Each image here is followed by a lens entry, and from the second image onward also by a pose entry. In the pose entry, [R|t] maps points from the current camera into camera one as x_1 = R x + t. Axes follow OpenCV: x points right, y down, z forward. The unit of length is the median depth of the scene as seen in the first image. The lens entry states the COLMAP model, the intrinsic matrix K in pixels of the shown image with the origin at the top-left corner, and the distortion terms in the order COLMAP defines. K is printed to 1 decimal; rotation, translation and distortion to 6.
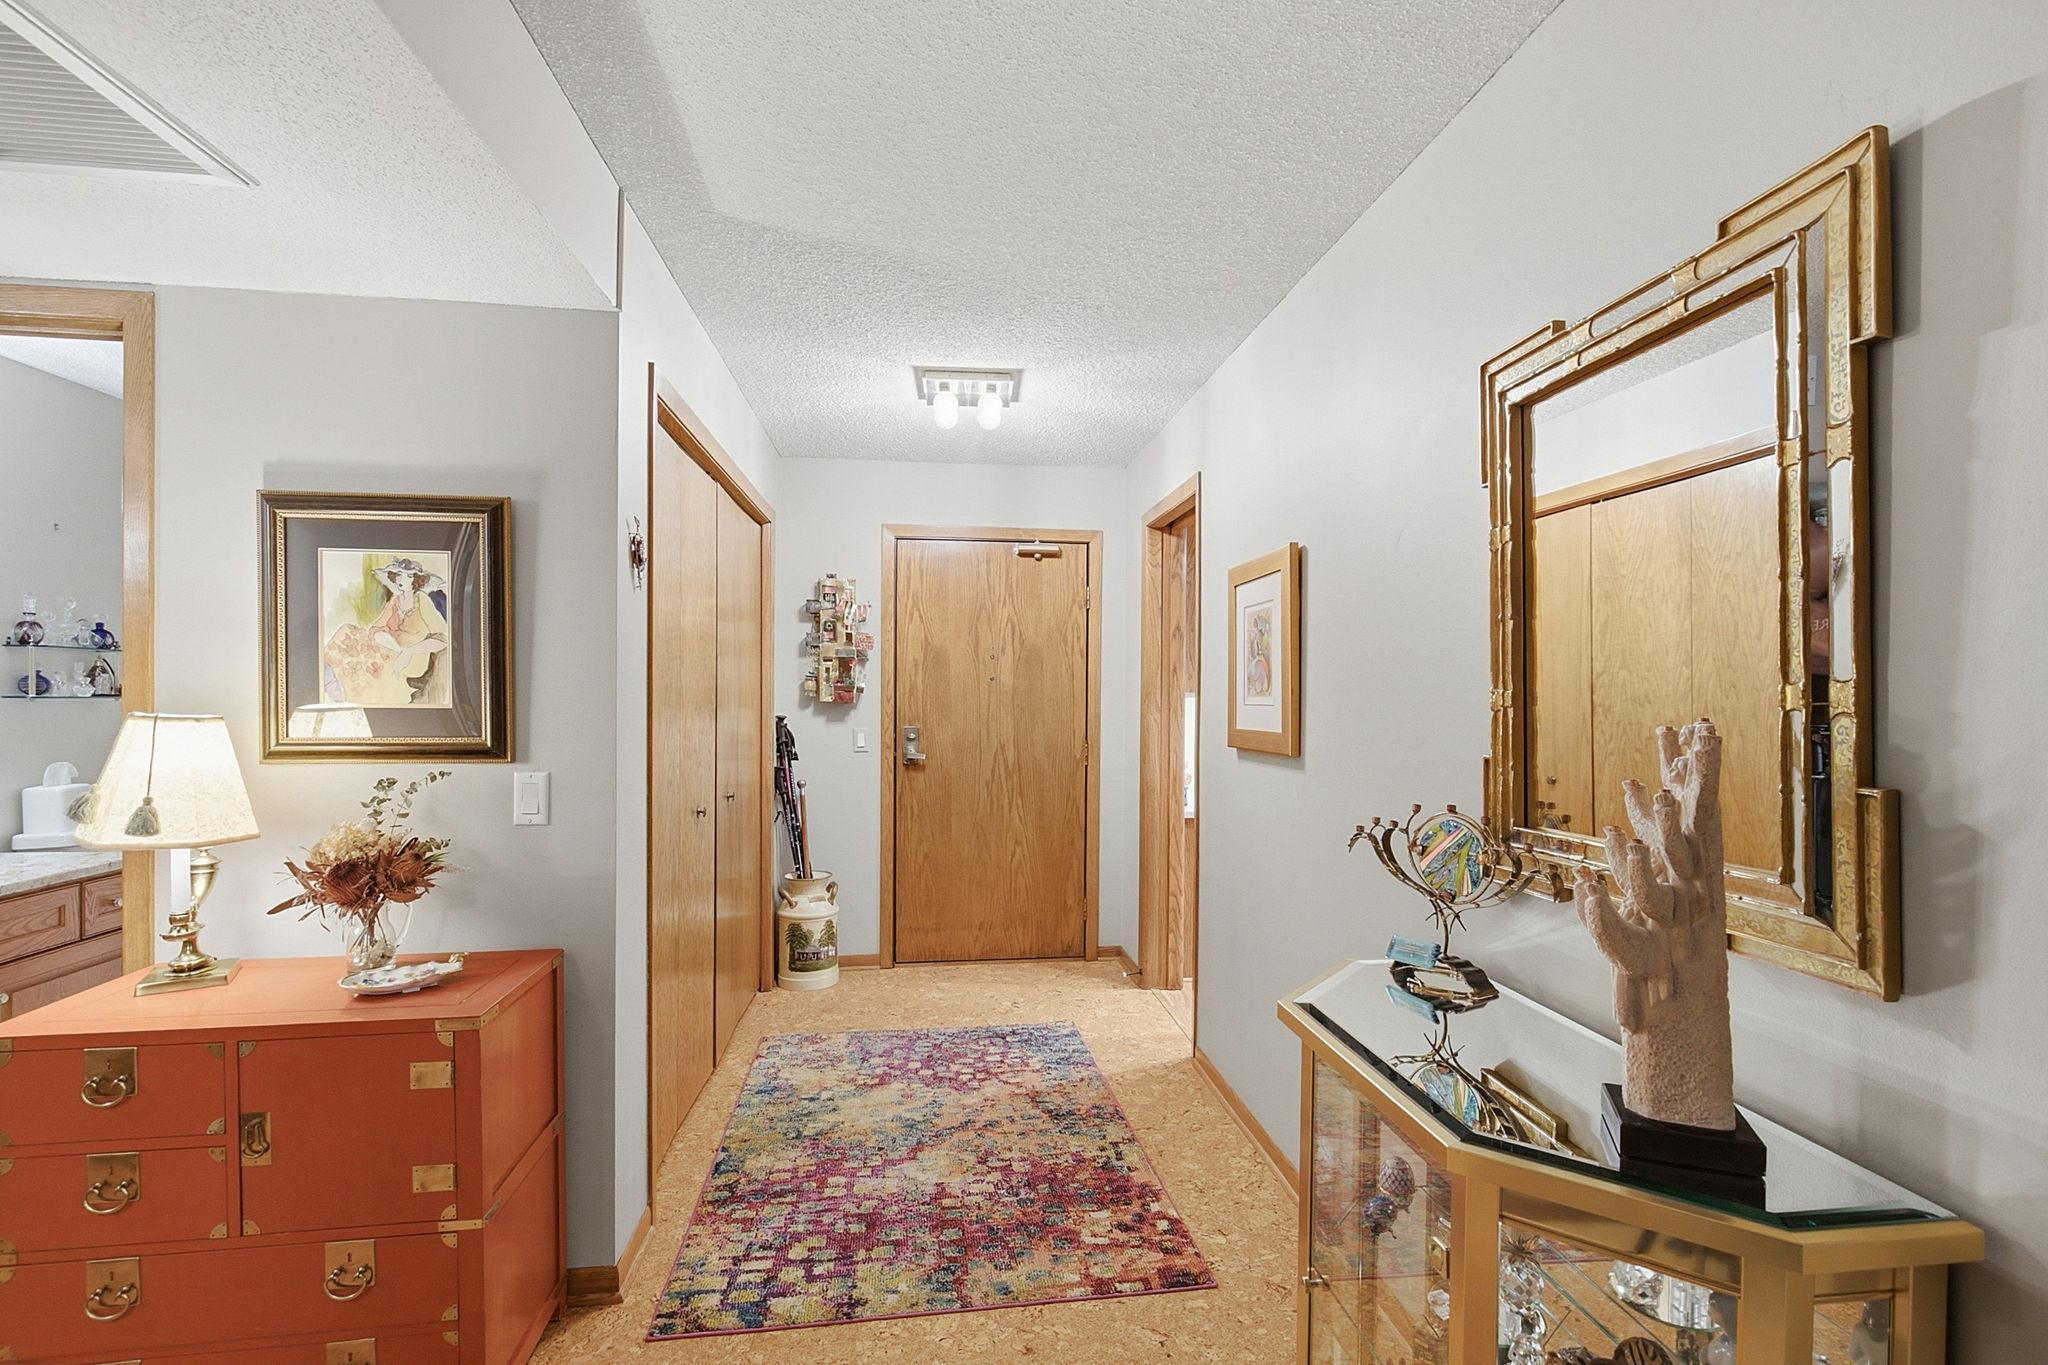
lens RADIAL K [[953.7, 0, 1050.8], [0, 953.7, 693.9], [0, 0, 1]] dist [-0.001174, -0.000582]
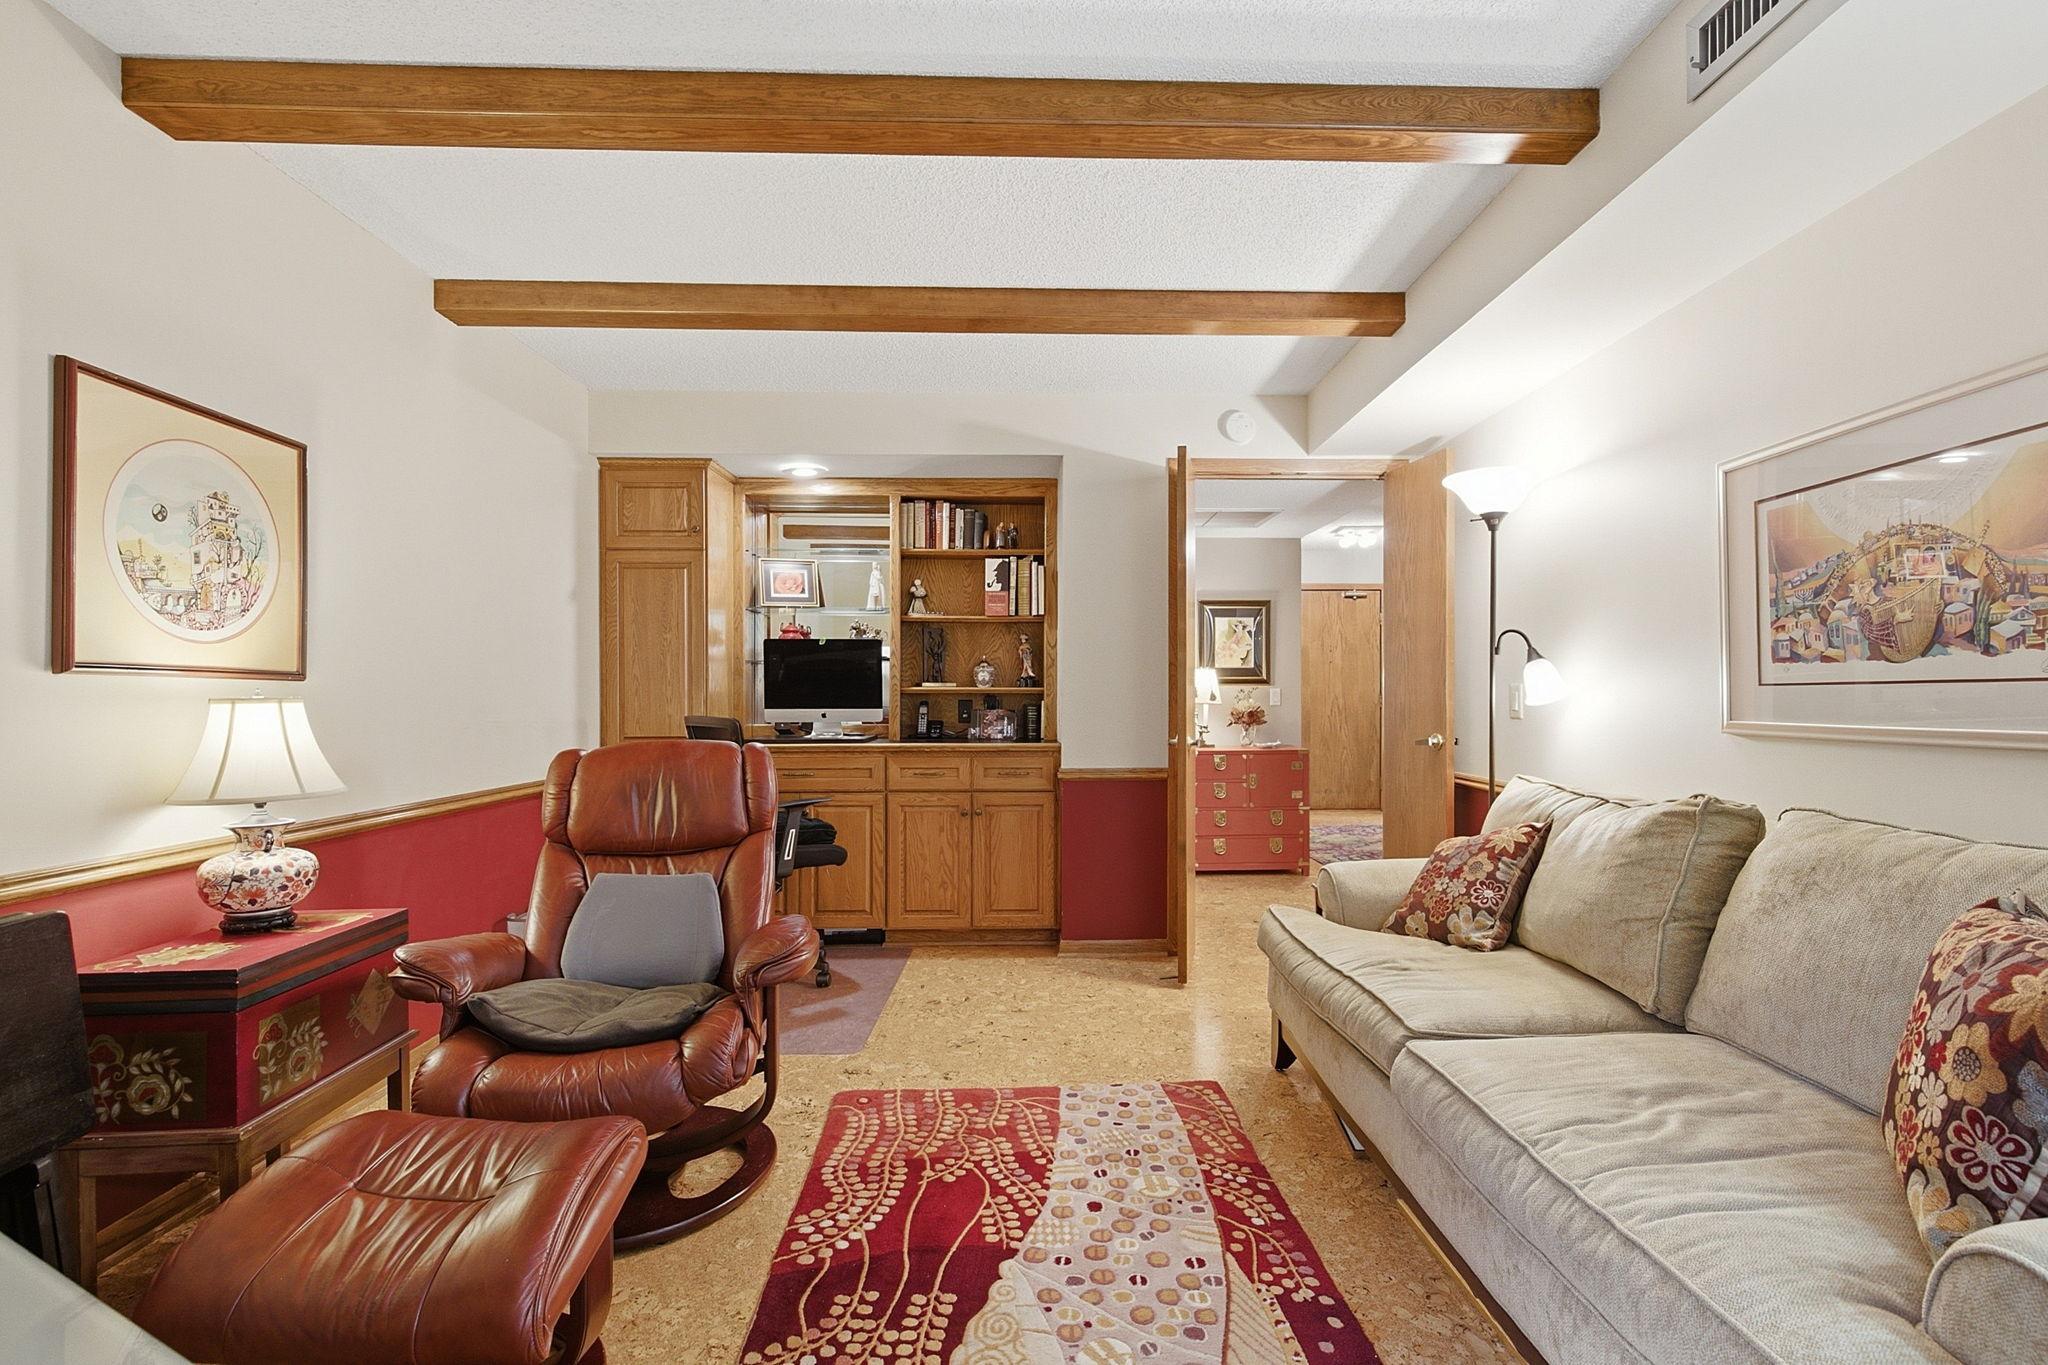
lens RADIAL K [[953.7, 0, 1050.8], [0, 953.7, 693.9], [0, 0, 1]] dist [-0.001174, -0.000582]
pose [[0.995277, -0.012501, -0.096272, -0.995989], [0.012534, 0.999921, -0.000253, 0.093690], [0.096267, -0.000955, 0.995355, -2.187096]]
